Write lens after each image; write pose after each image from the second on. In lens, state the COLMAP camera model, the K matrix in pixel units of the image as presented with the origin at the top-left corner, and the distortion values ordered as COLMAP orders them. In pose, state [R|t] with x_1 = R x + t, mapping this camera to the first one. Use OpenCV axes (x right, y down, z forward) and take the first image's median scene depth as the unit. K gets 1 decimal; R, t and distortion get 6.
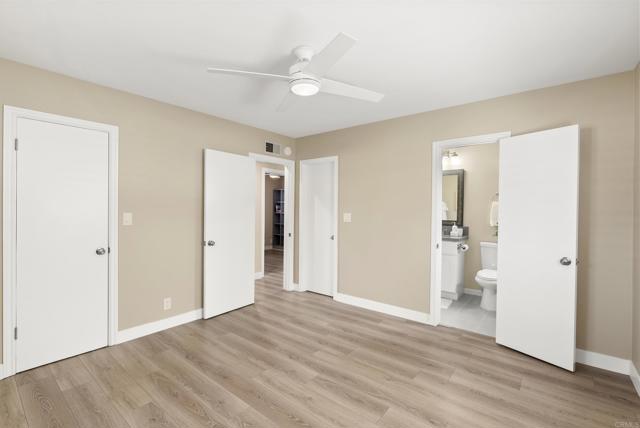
lens RADIAL K [[289.1, 0, 319.4], [0, 289.1, 211.7], [0, 0, 1]] dist [-0.005812, 0.001307]
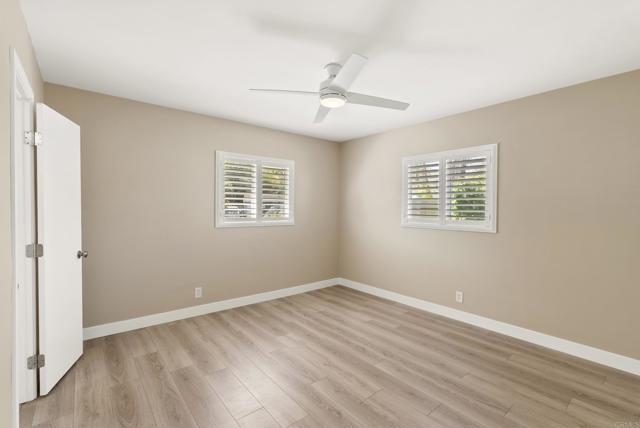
lens RADIAL K [[289.1, 0, 320.3], [0, 289.1, 210.9], [0, 0, 1]] dist [-0.005812, 0.001307]
pose [[-0.979637, -0.018683, 0.199905, -0.223652], [-0.013294, 0.999512, 0.028265, -0.029220], [-0.200335, 0.025032, -0.979408, 2.013246]]
